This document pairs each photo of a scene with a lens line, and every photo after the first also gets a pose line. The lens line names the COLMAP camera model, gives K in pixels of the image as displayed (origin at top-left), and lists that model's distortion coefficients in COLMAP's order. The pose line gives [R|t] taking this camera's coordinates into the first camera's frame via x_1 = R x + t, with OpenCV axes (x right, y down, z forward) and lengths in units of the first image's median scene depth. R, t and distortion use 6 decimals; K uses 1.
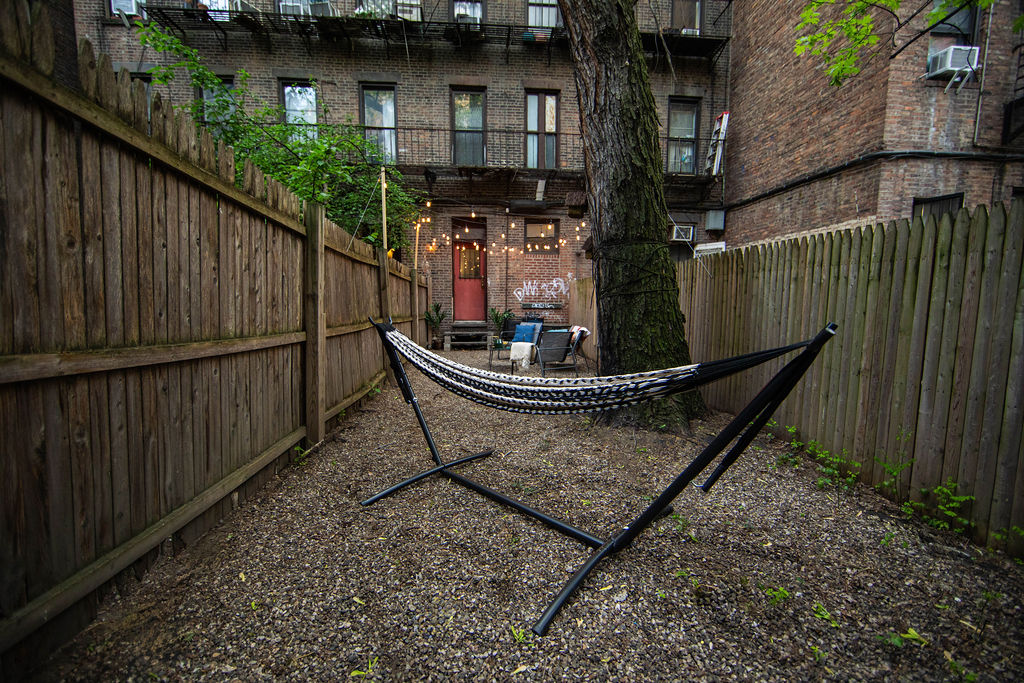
lens RADIAL K [[404.3, 0, 512.0], [0, 404.3, 341.5], [0, 0, 1]] dist [-0.007738, 0.000151]
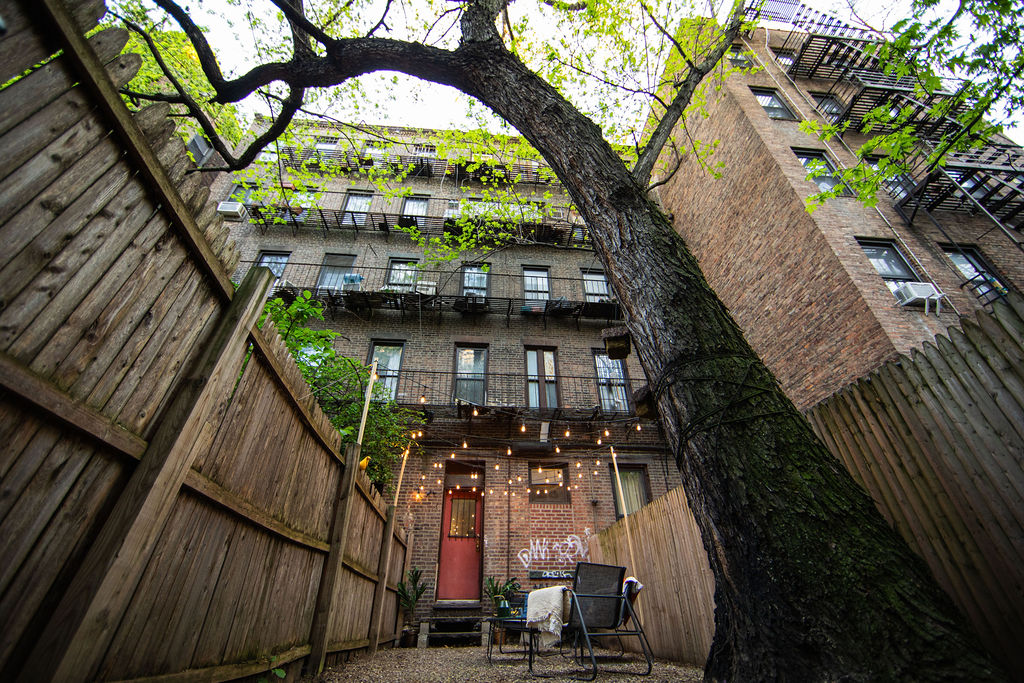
lens RADIAL K [[404.3, 0, 512.0], [0, 404.3, 341.5], [0, 0, 1]] dist [-0.007738, 0.000151]
pose [[0.999831, -0.002892, 0.018180, -0.020700], [0.013822, 0.770201, -0.637651, 0.058291], [-0.012158, 0.637795, 0.770110, 0.154068]]
